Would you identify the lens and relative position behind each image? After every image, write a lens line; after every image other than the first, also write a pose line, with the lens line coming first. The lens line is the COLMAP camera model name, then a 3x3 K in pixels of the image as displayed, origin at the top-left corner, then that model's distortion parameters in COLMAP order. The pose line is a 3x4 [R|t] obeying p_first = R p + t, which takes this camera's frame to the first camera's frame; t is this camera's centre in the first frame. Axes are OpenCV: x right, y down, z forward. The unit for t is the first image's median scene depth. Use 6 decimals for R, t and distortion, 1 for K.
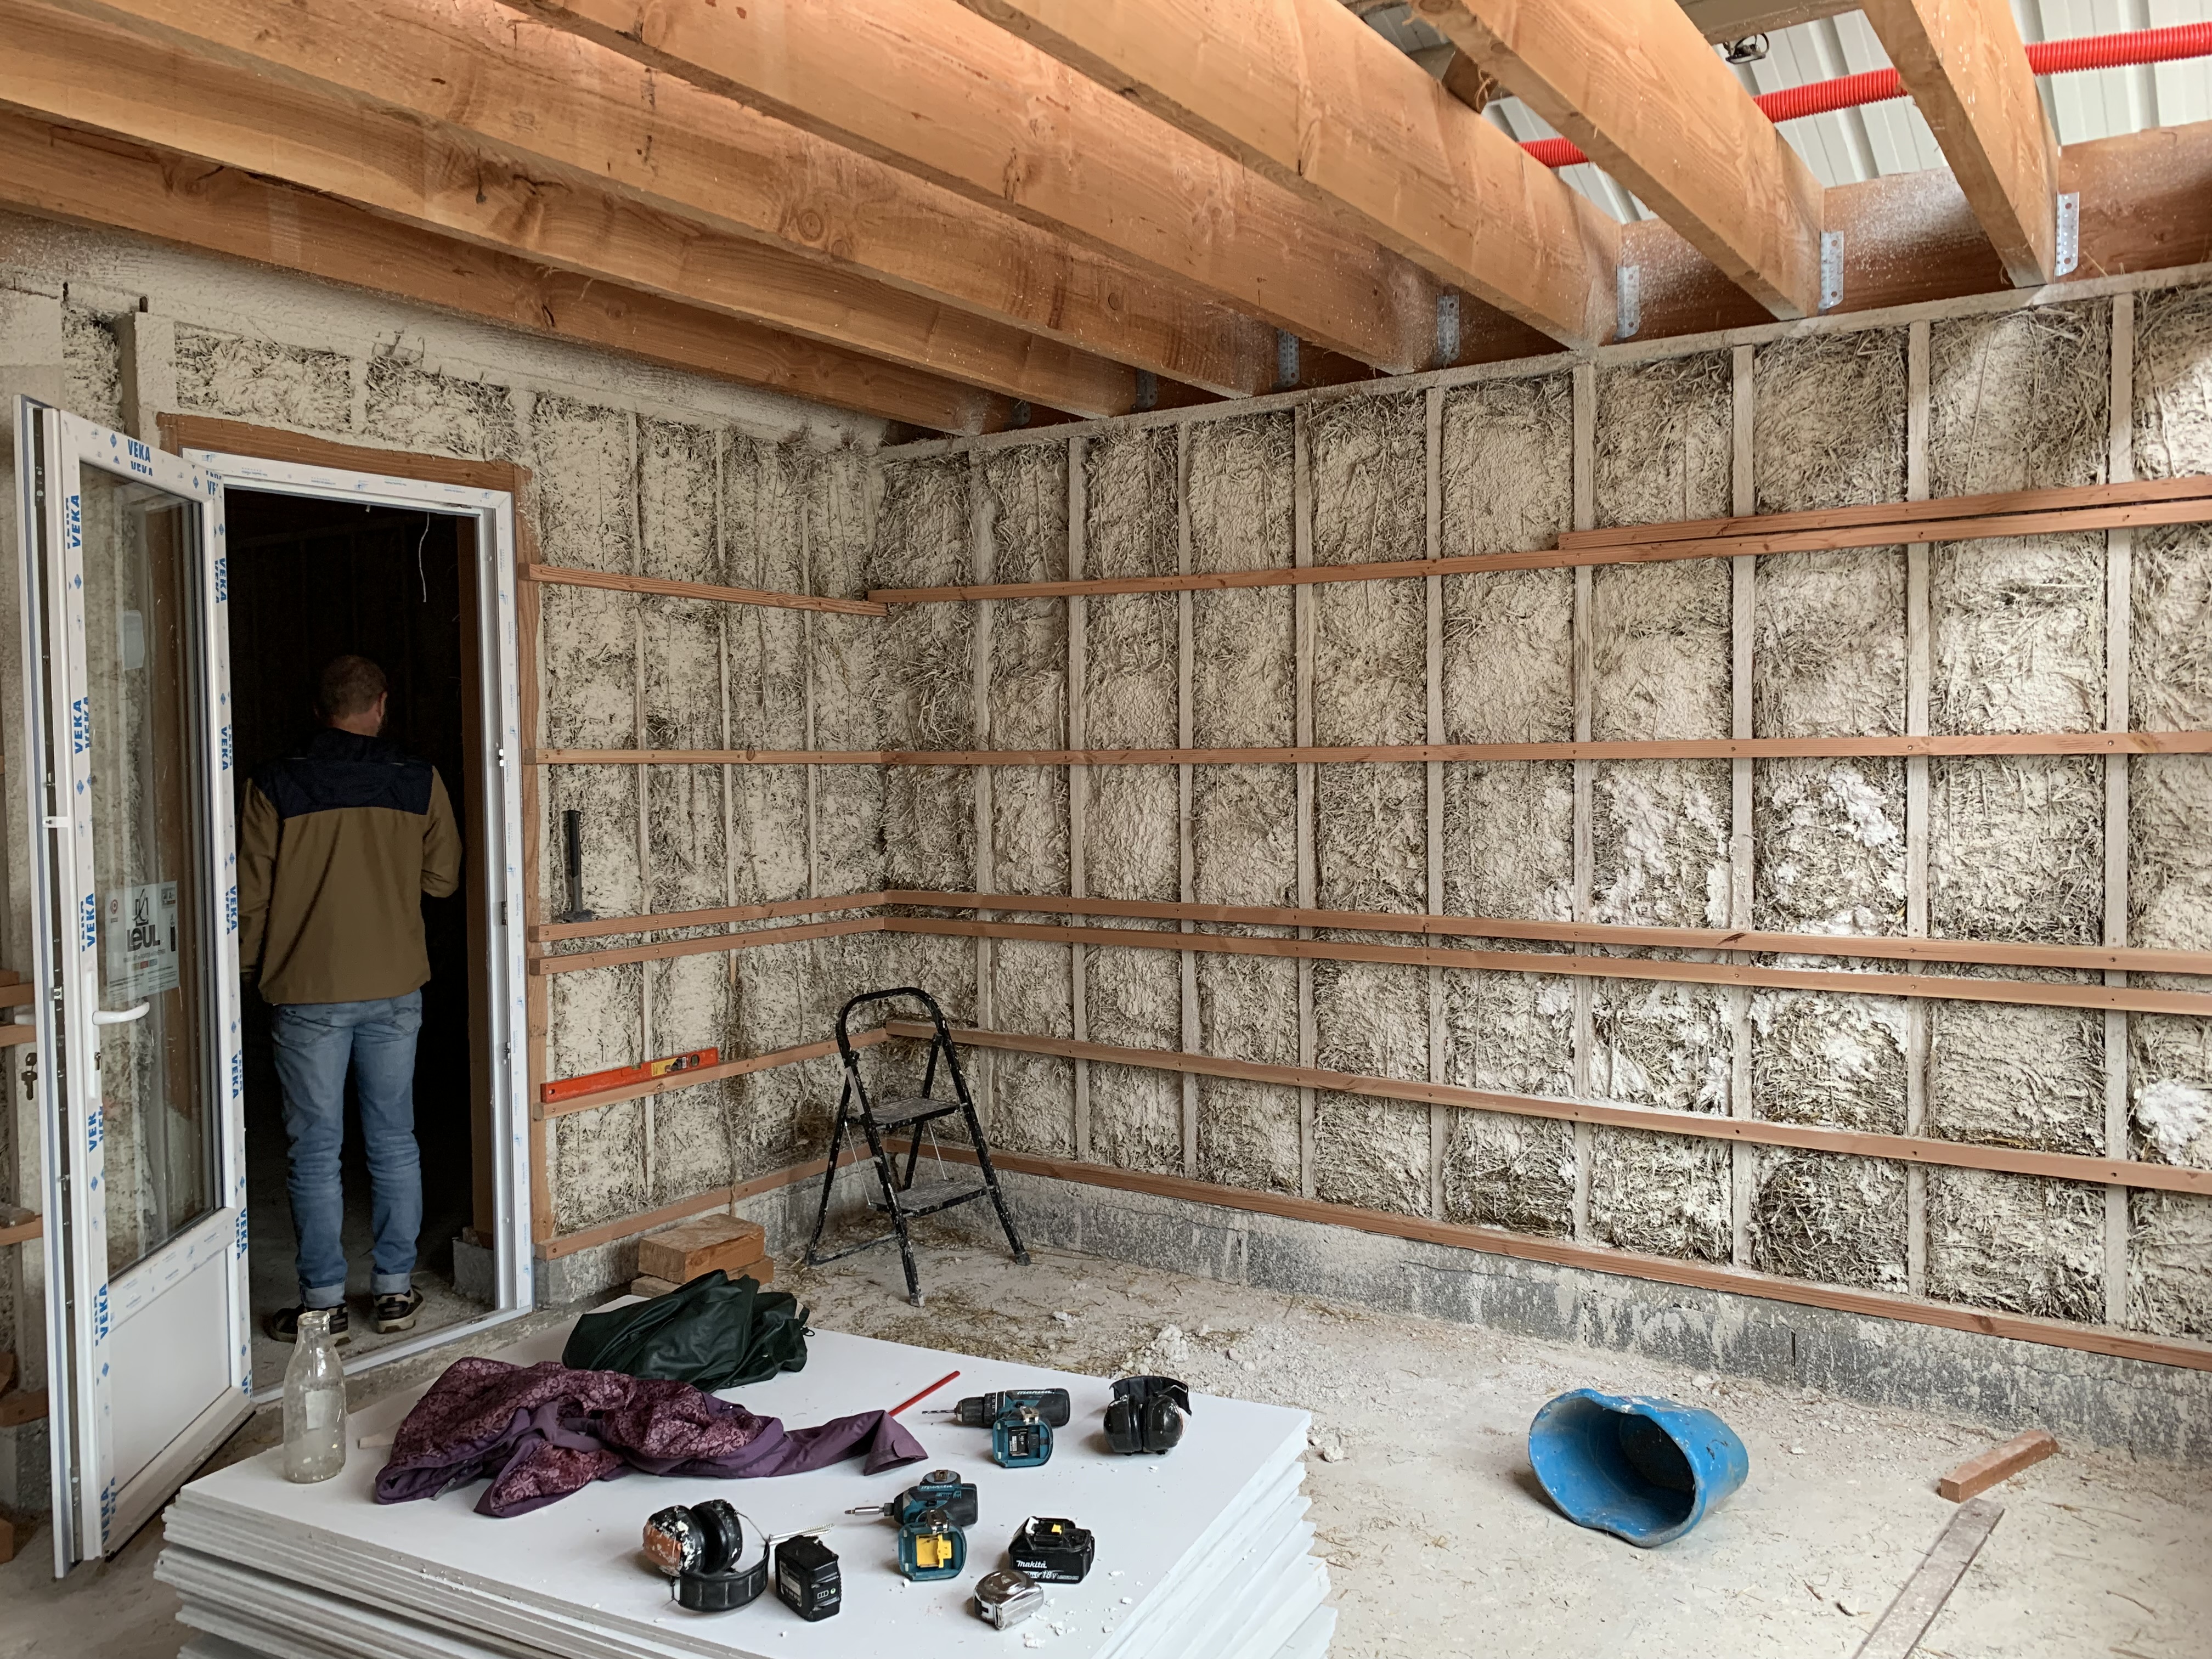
lens RADIAL K [[1676.5, 0, 1104.0], [0, 1676.5, 788.2], [0, 0, 1]] dist [0.077048, -0.101797]
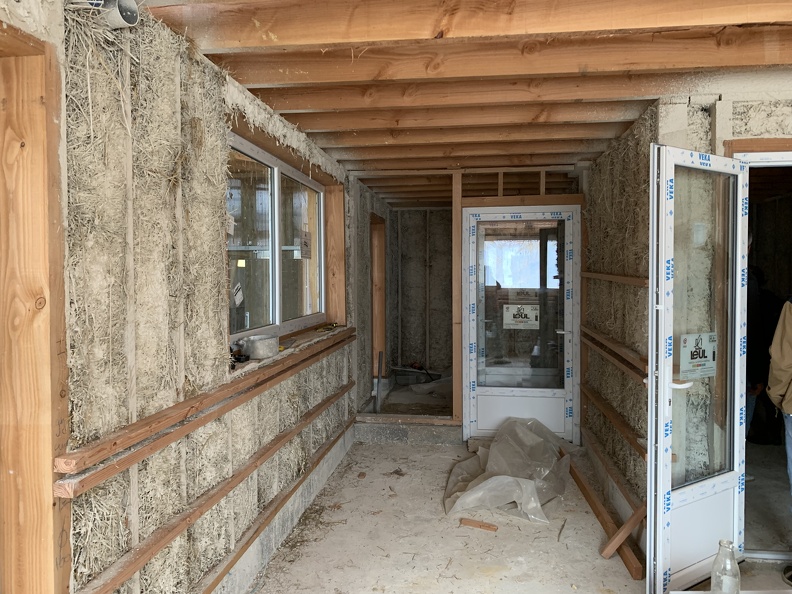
lens RADIAL K [[620.1, 0, 396.0], [0, 620.1, 297.0], [0, 0, 1]] dist [0.002930, -0.001012]
pose [[0.461699, 0.033029, -0.886422, 0.028801], [-0.019735, 0.999442, 0.026960, -0.011248], [0.886817, 0.005046, 0.462093, 0.184299]]
